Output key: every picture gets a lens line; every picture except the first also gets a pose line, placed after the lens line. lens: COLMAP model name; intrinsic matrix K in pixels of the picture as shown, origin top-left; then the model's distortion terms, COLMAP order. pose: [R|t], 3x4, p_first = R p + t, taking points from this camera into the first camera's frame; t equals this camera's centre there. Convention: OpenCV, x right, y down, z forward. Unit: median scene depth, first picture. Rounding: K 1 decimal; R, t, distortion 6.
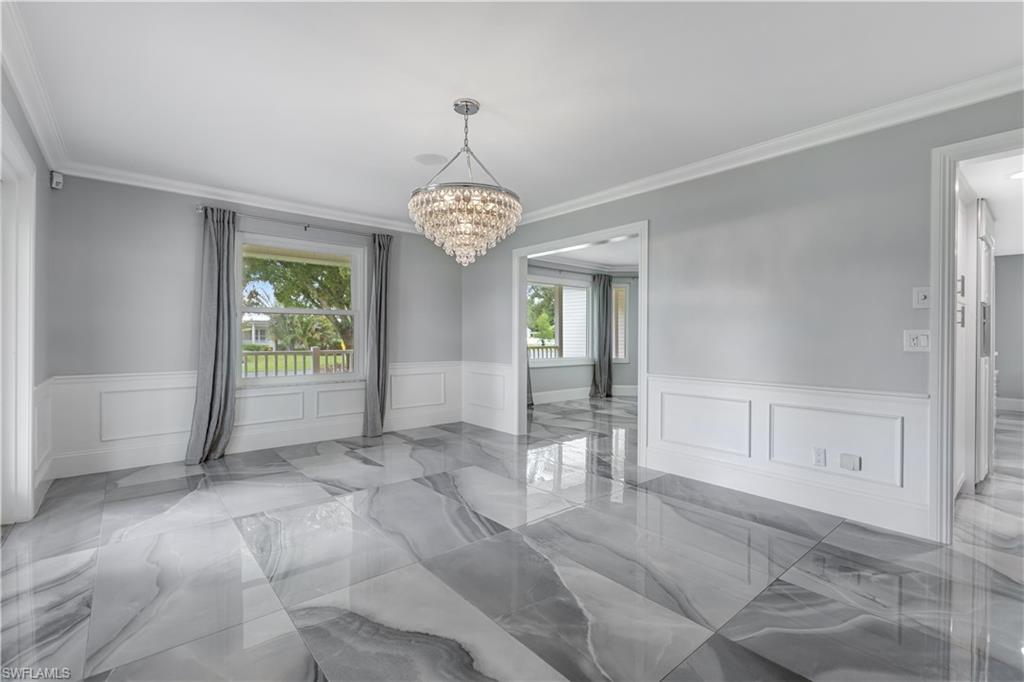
lens RADIAL K [[456.6, 0, 511.5], [0, 456.6, 337.5], [0, 0, 1]] dist [-0.002747, -0.000497]
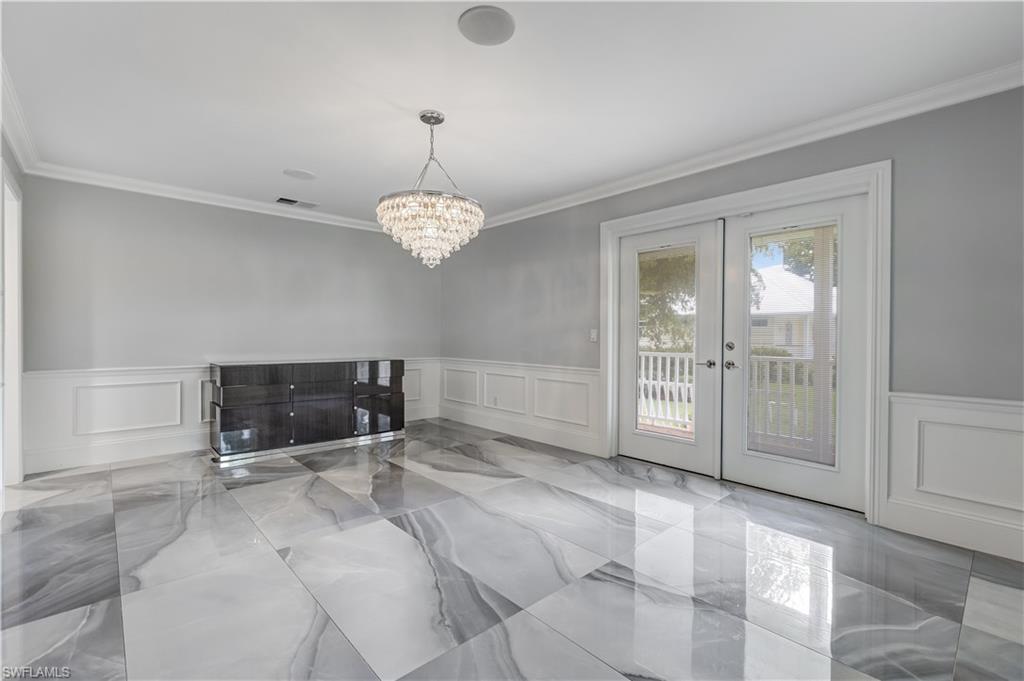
lens RADIAL K [[457.0, 0, 514.0], [0, 457.0, 338.7], [0, 0, 1]] dist [-0.002861, -0.000302]
pose [[-0.999275, -0.009312, -0.036918, -0.255820], [-0.009572, 0.999930, 0.006885, -0.000761], [0.036851, 0.007233, -0.999295, 2.076554]]
